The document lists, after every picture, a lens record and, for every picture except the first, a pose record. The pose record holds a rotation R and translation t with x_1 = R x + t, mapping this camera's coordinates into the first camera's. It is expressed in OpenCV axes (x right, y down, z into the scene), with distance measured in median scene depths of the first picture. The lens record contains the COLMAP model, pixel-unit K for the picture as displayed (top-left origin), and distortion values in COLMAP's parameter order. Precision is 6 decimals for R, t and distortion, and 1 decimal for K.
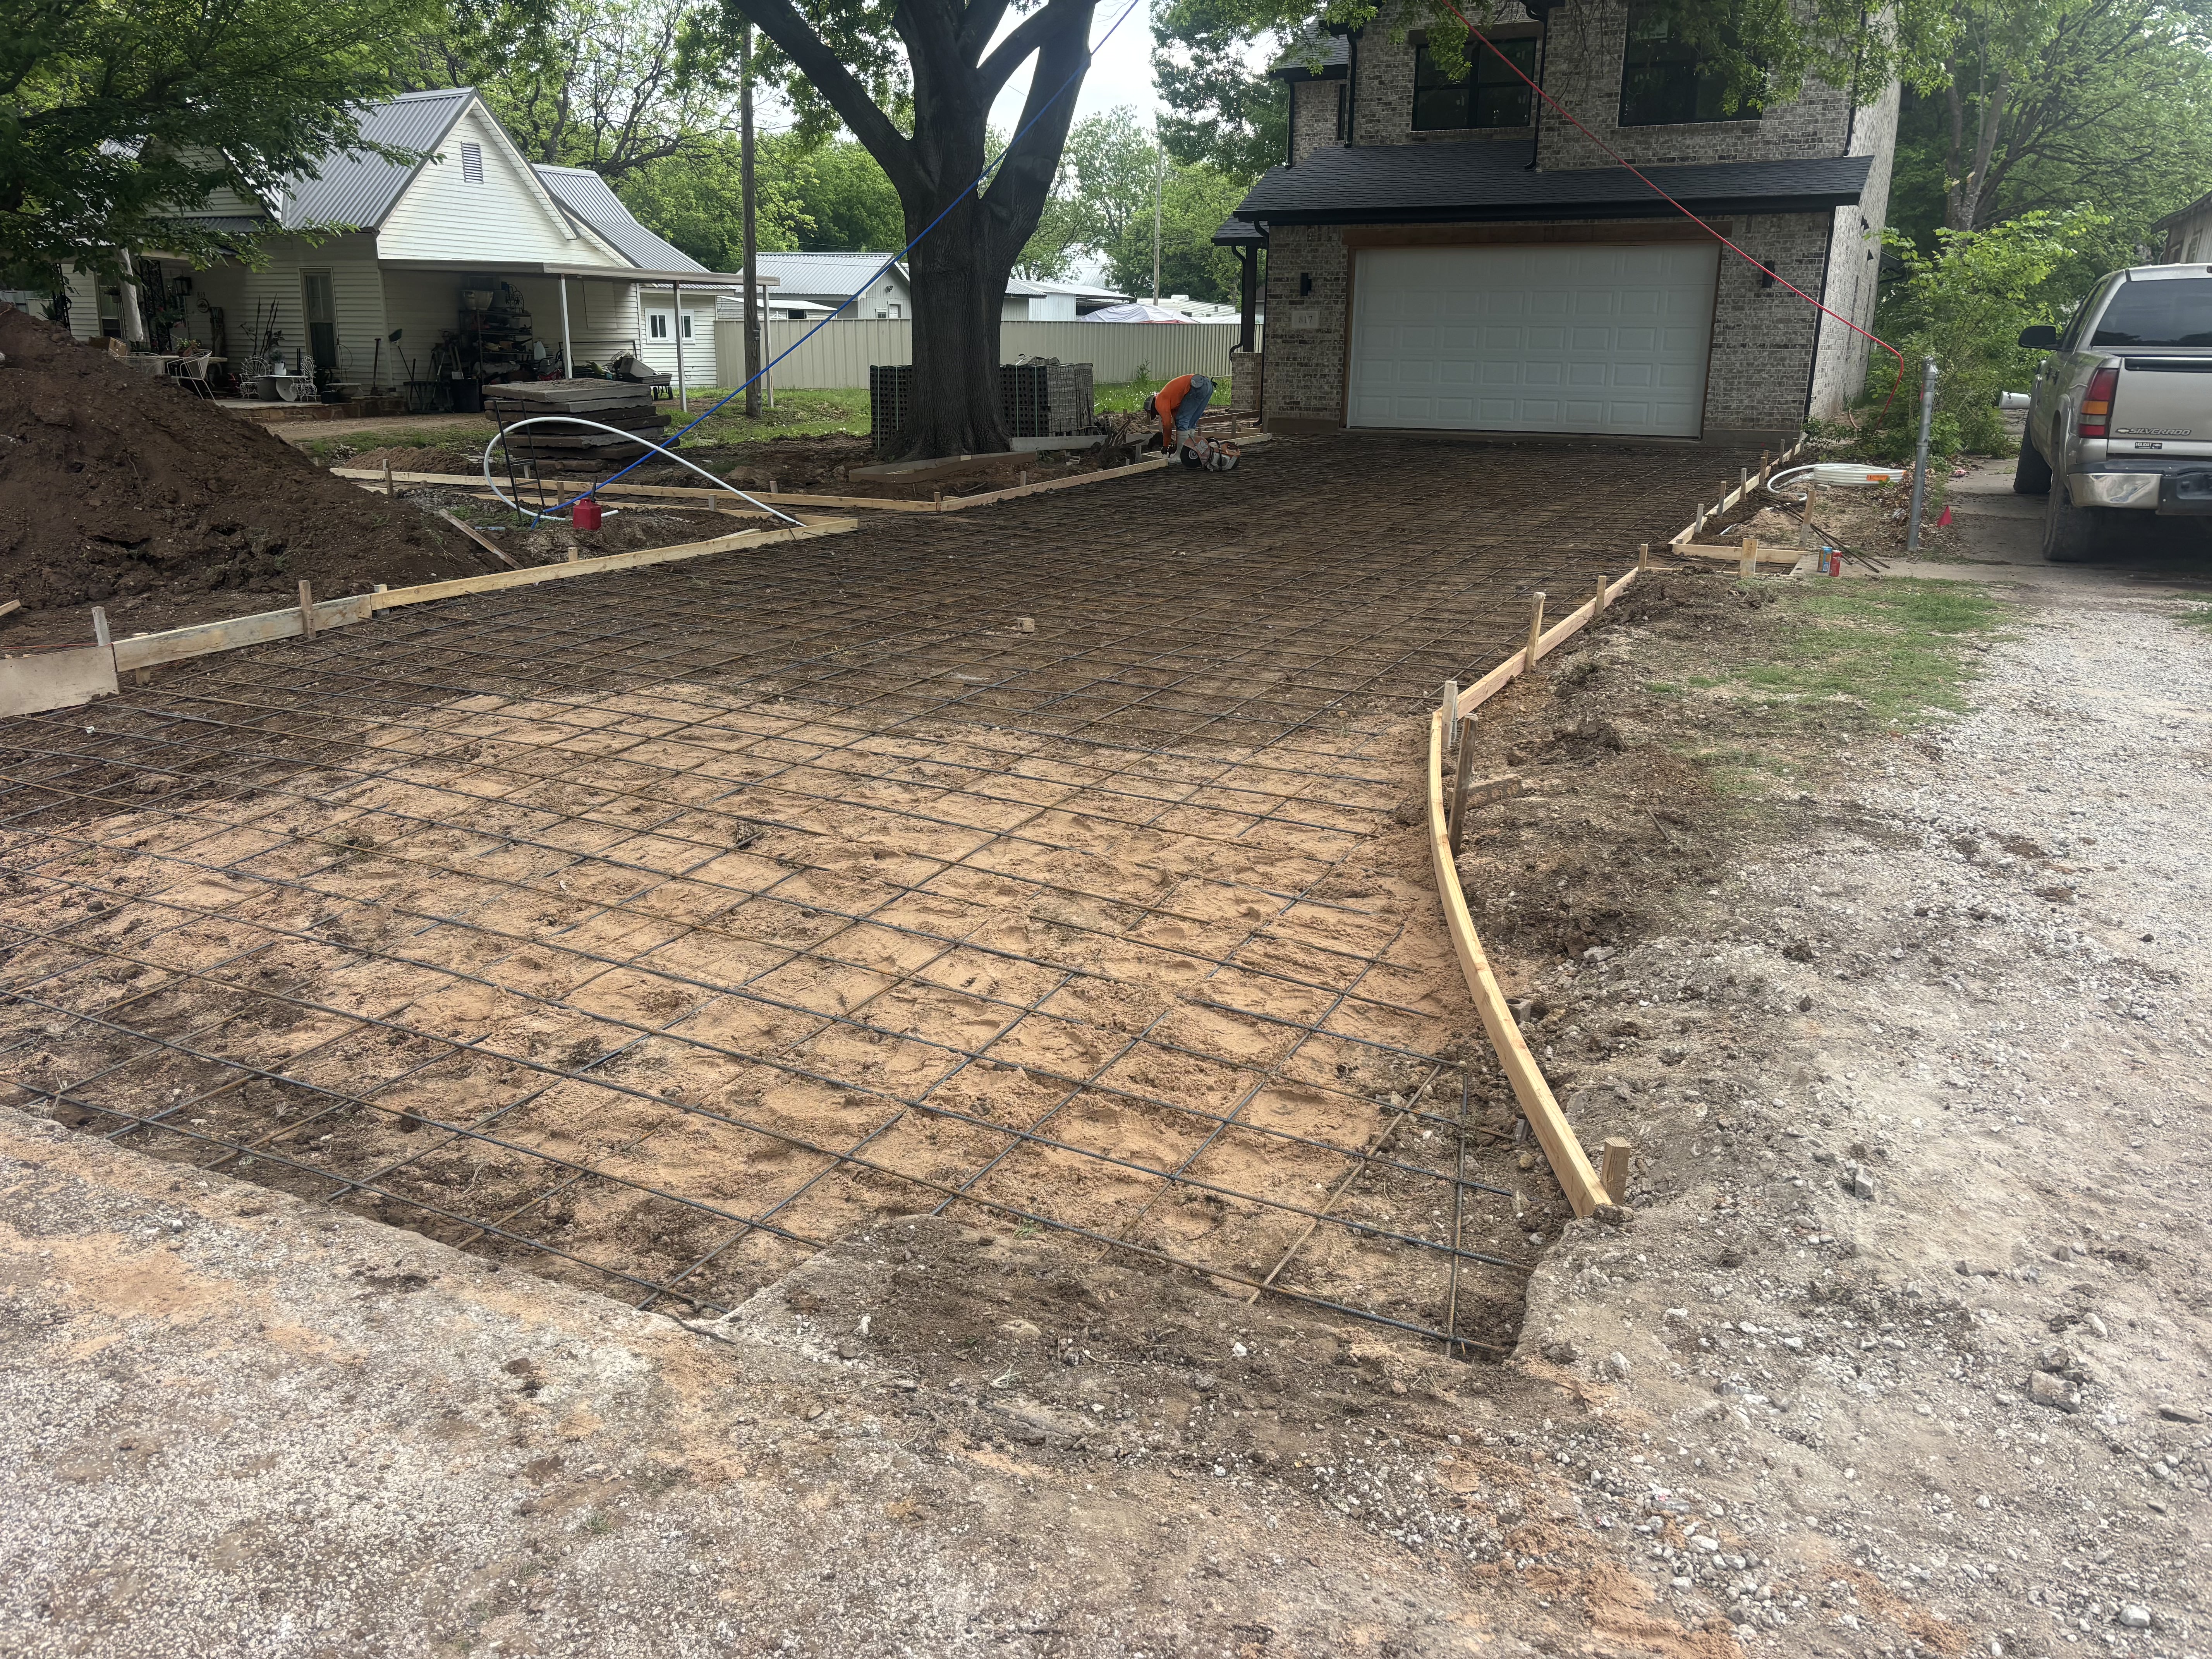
lens RADIAL K [[1668.6, 0, 1106.0], [0, 1668.6, 829.5], [0, 0, 1]] dist [0.001315, 0.002186]
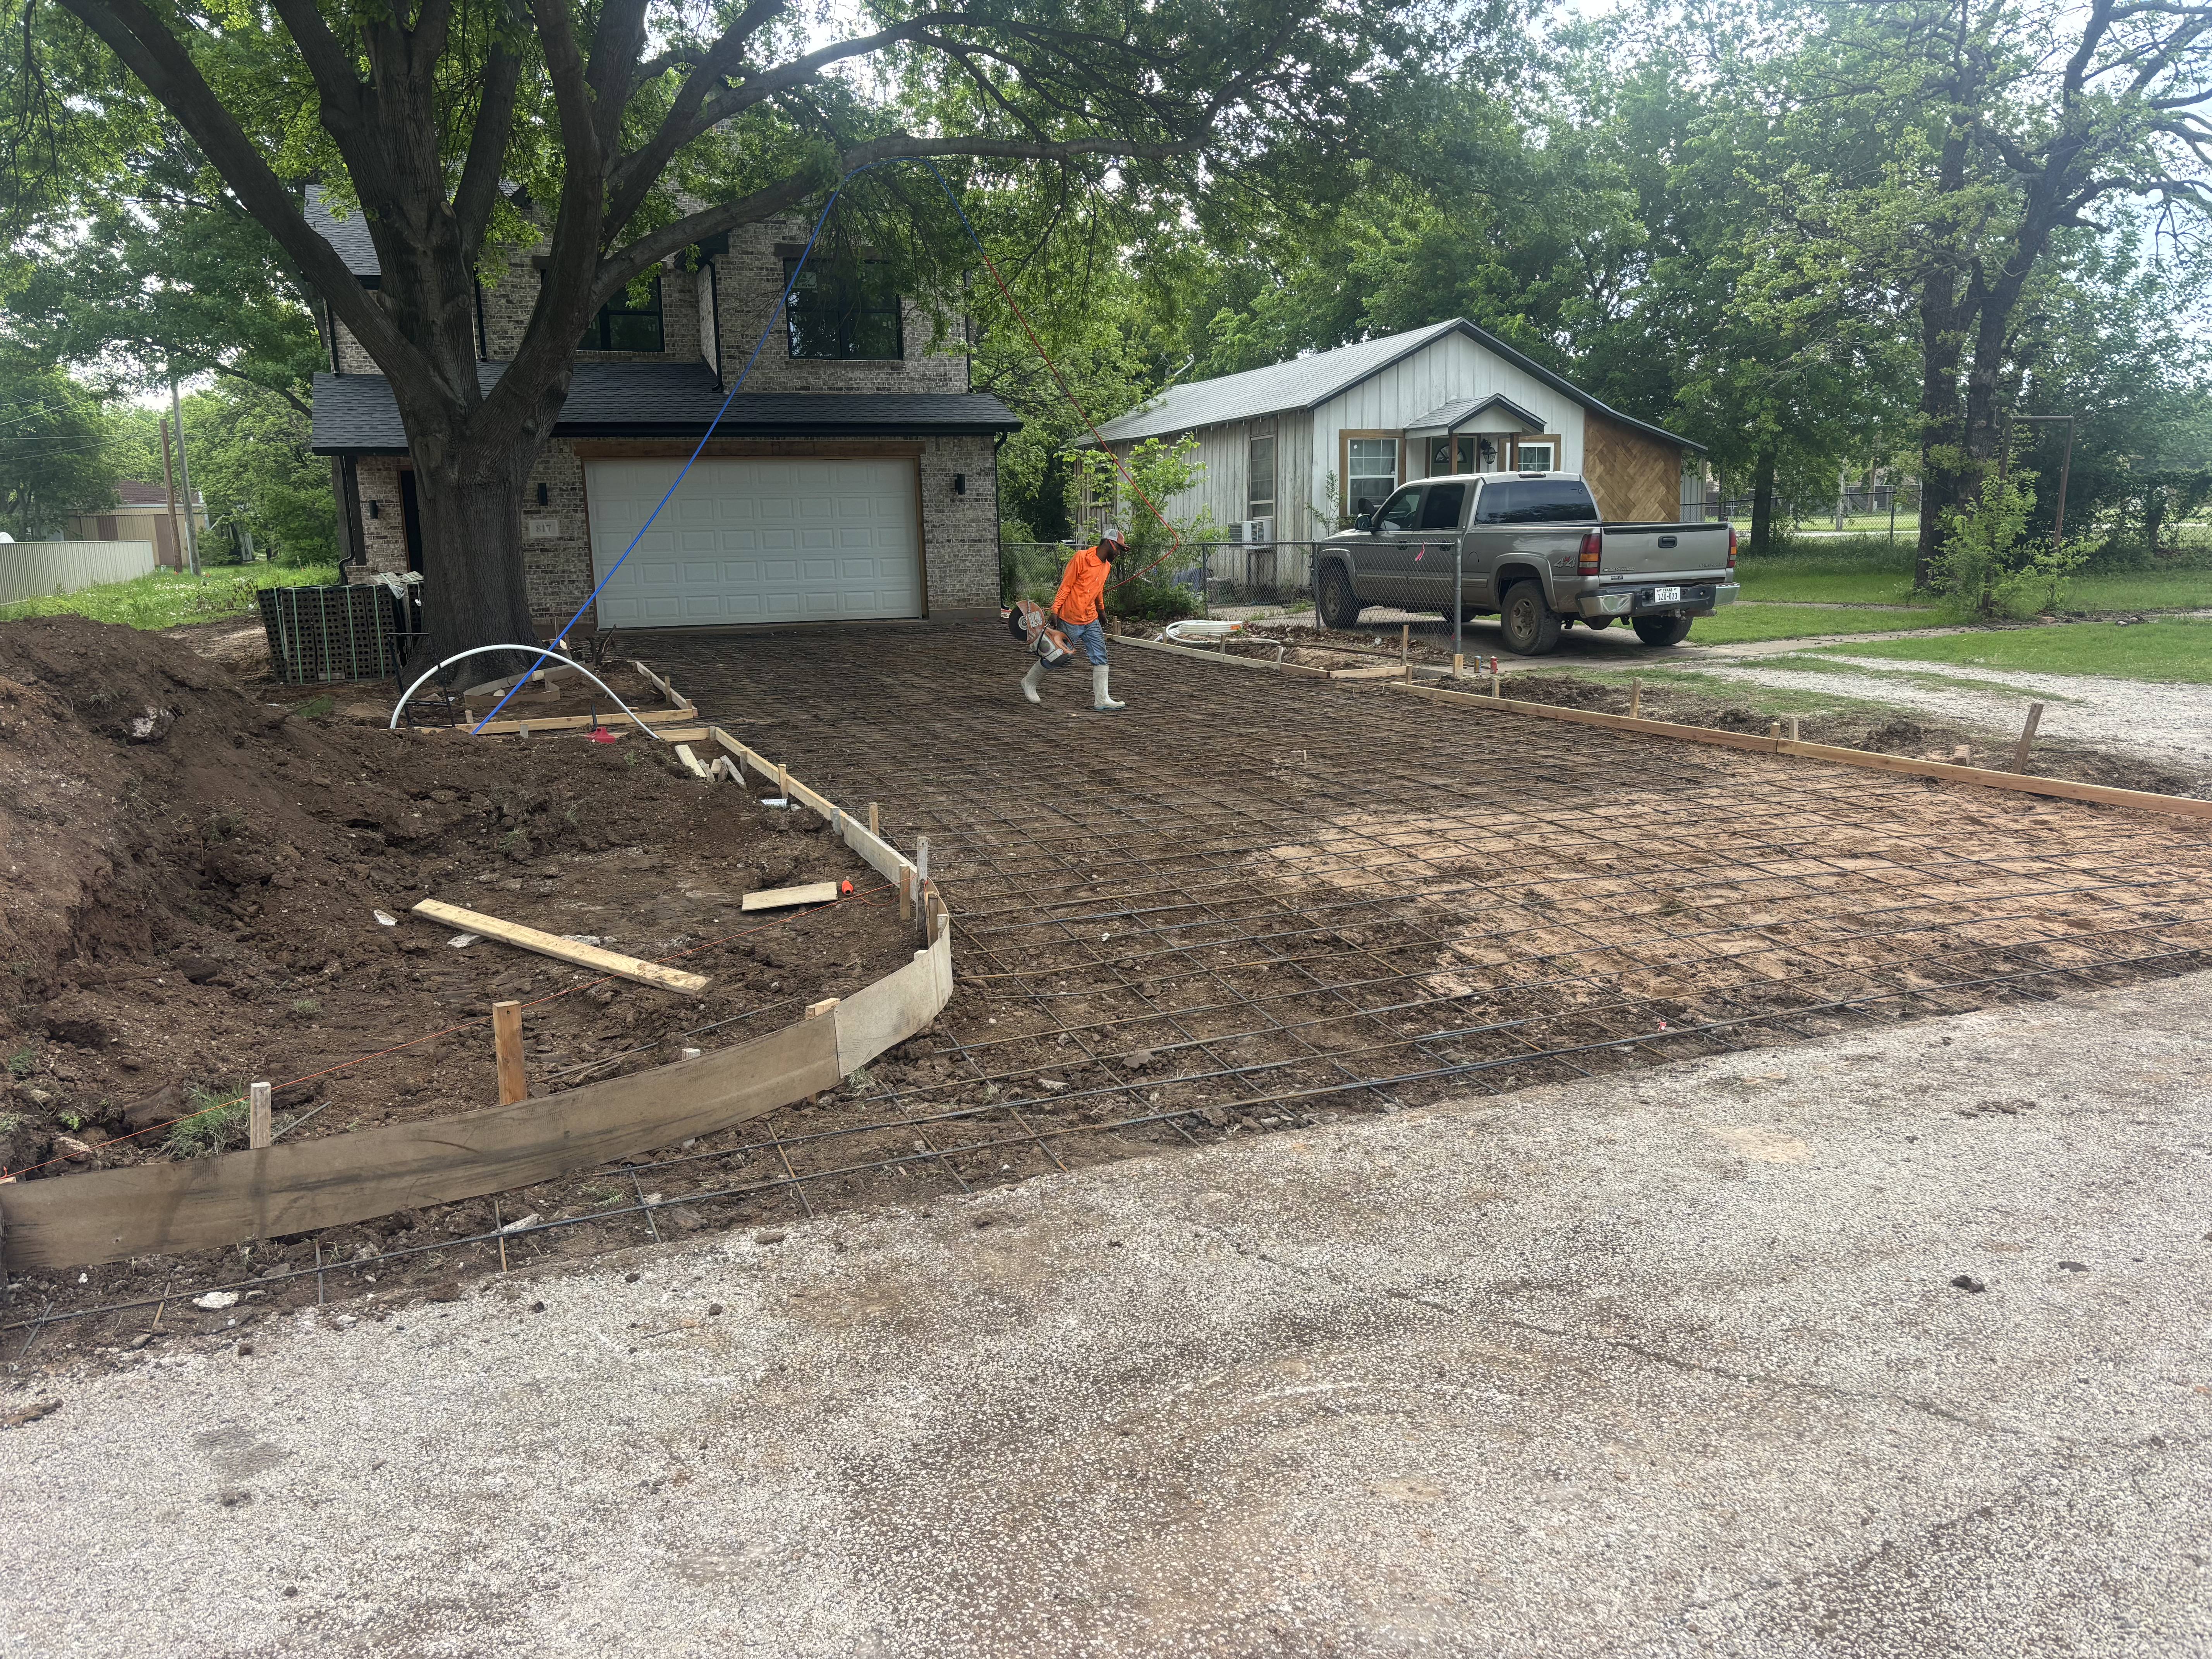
lens RADIAL K [[1641.8, 0, 1106.0], [0, 1641.8, 829.5], [0, 0, 1]] dist [-0.001263, -0.002511]
pose [[0.668287, -0.152783, 0.728045, -0.411443], [0.238178, 0.971108, -0.014837, -0.038394], [-0.704744, 0.183320, 0.685369, 0.131852]]
